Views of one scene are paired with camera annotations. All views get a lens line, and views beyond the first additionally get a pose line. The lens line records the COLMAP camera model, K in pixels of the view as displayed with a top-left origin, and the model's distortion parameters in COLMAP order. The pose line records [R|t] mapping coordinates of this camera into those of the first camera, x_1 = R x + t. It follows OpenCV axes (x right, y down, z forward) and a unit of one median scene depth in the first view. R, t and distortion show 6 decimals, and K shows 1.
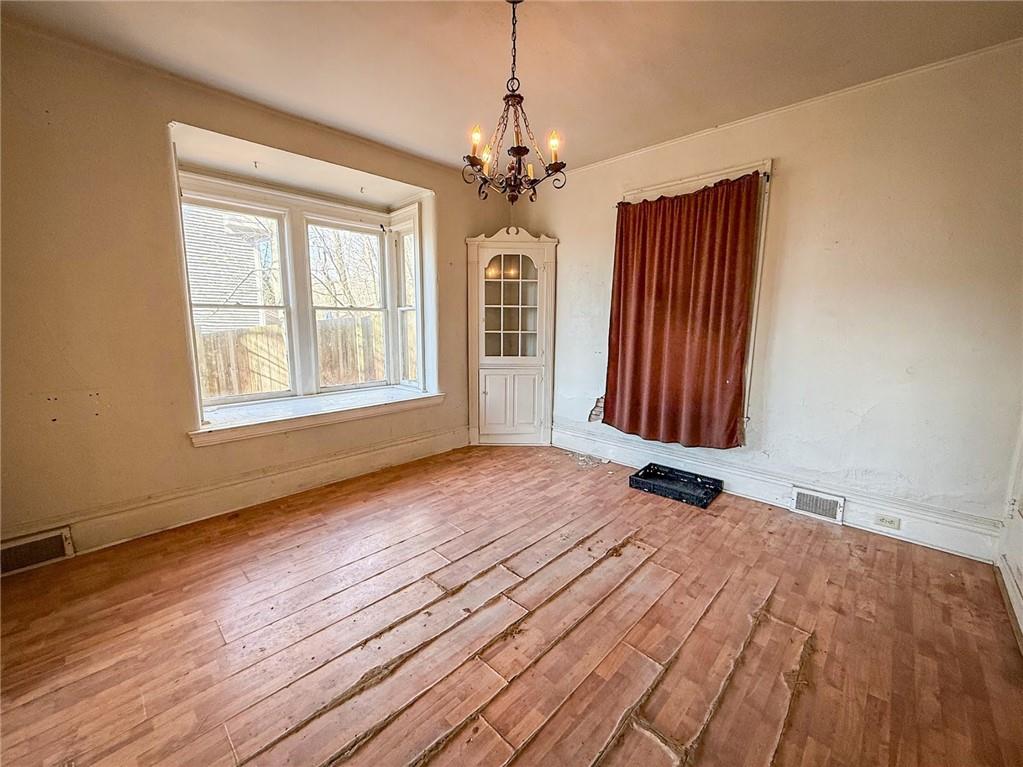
lens RADIAL K [[407.1, 0, 510.0], [0, 407.1, 382.5], [0, 0, 1]] dist [0.000562, -0.000162]
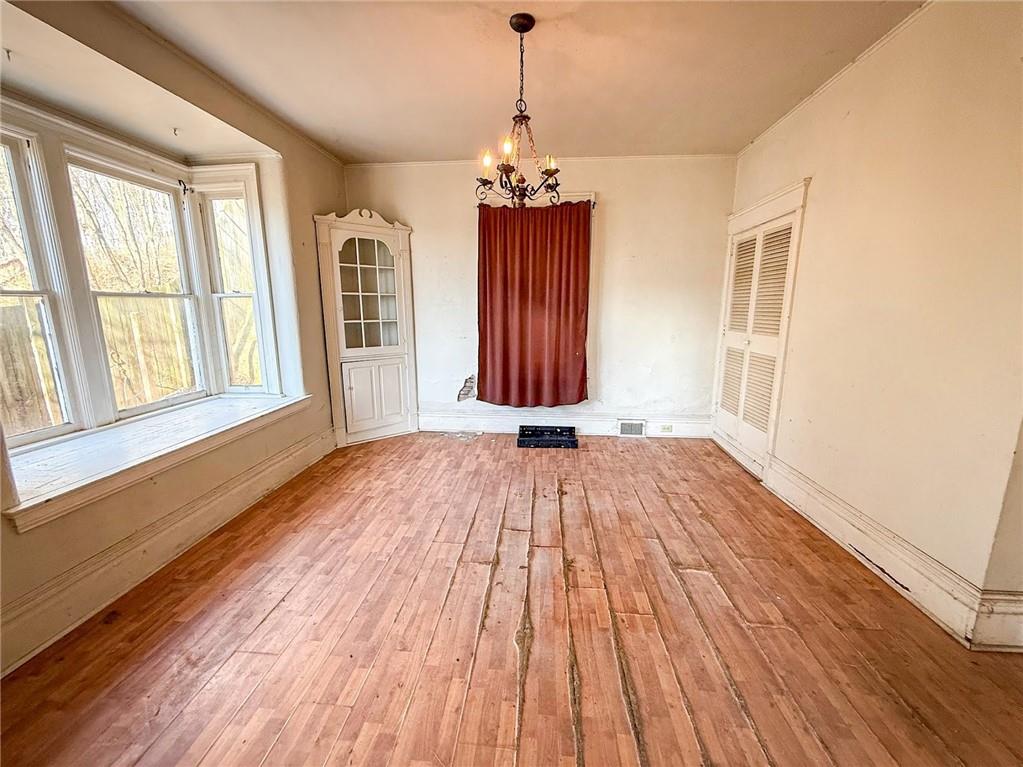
lens RADIAL K [[407.1, 0, 510.2], [0, 407.1, 382.9], [0, 0, 1]] dist [0.000562, -0.000162]
pose [[0.776561, -0.124575, 0.617603, -0.502068], [0.098621, 0.992209, 0.076132, -0.031116], [-0.622276, 0.001788, 0.782796, 0.078322]]
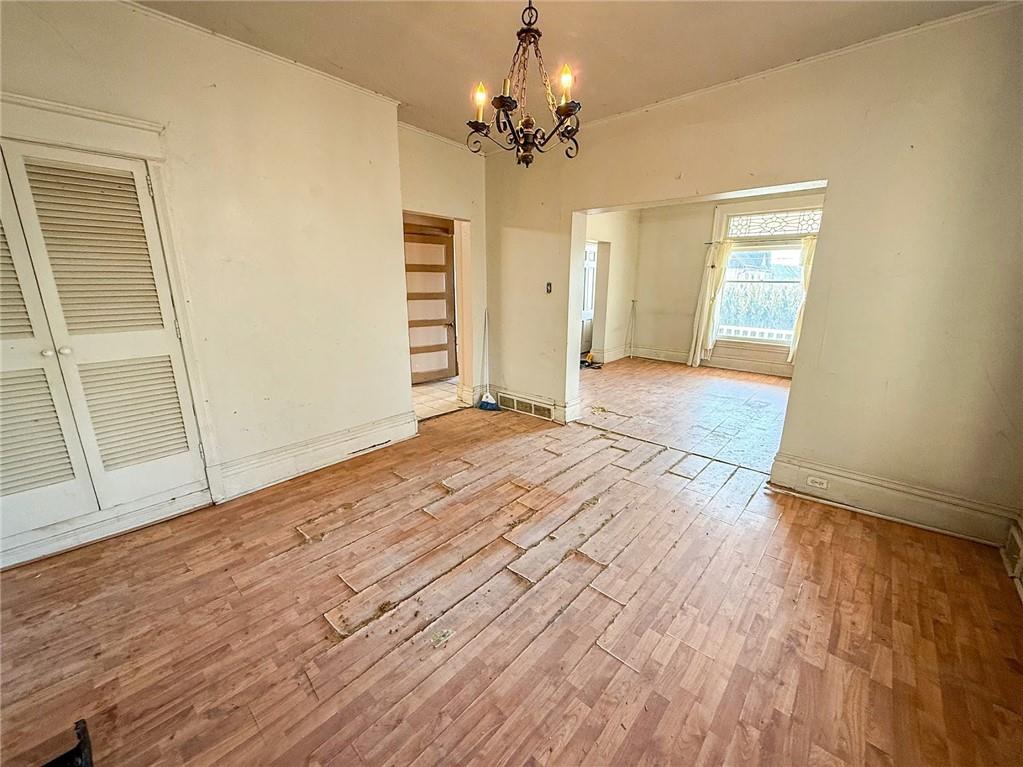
lens RADIAL K [[407.1, 0, 510.7], [0, 407.1, 382.3], [0, 0, 1]] dist [0.000562, -0.000162]
pose [[-0.999449, -0.005981, -0.032655, 0.041321], [-0.018135, 0.922270, 0.386120, -0.222944], [0.027807, 0.386500, -0.921870, 1.257504]]
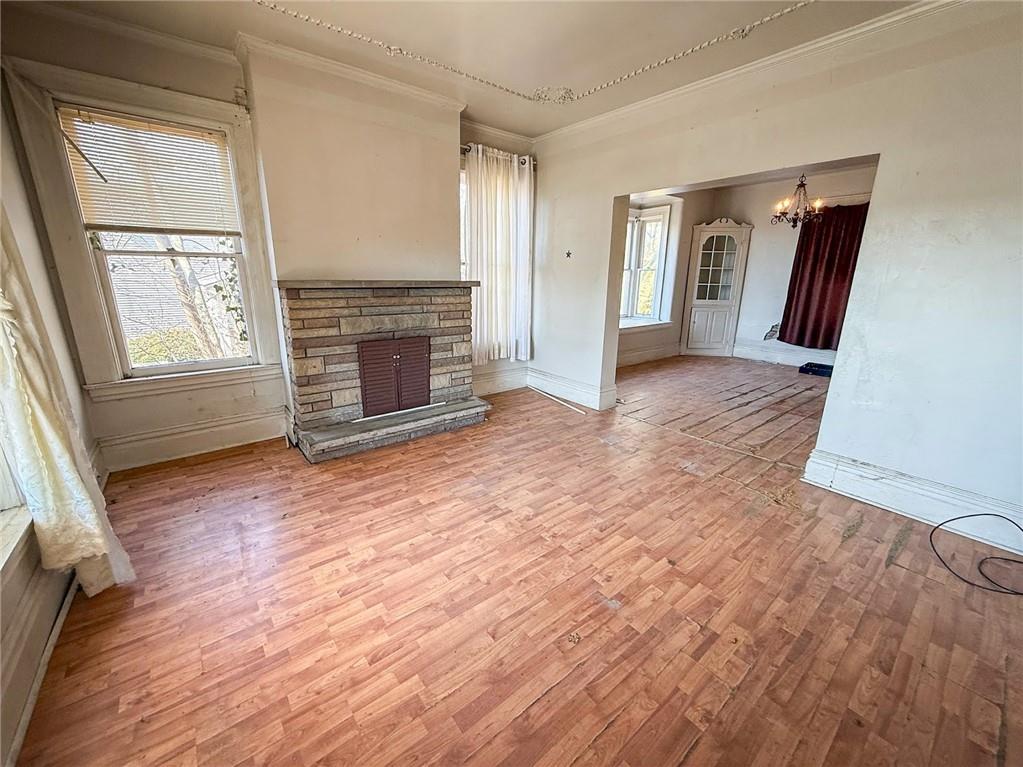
lens RADIAL K [[407.1, 0, 510.0], [0, 407.1, 382.7], [0, 0, 1]] dist [0.000562, -0.000162]
pose [[0.991020, 0.038304, -0.128109, -0.831053], [-0.024154, 0.993612, 0.110233, 0.149786], [0.131513, -0.106149, 0.985615, -1.062373]]
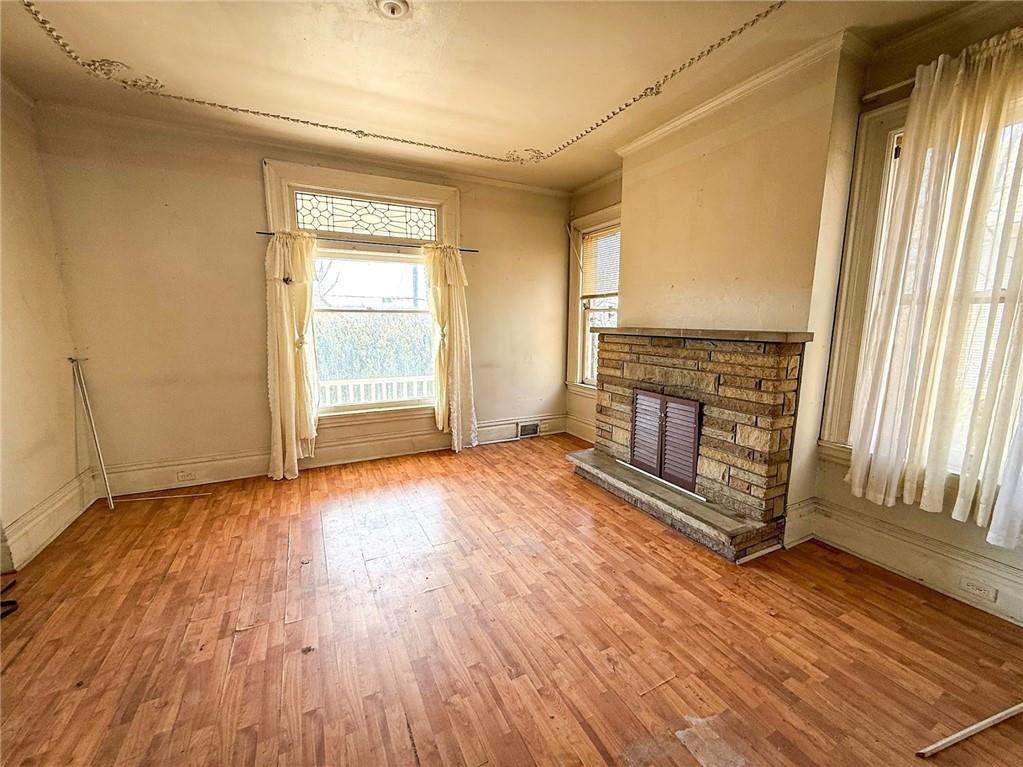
lens RADIAL K [[407.1, 0, 510.3], [0, 407.1, 383.0], [0, 0, 1]] dist [0.000562, -0.000162]
pose [[-0.333725, 0.135136, -0.932934, -0.254779], [-0.145797, 0.970364, 0.192712, -0.000745], [0.931328, 0.200331, -0.304132, -0.032383]]
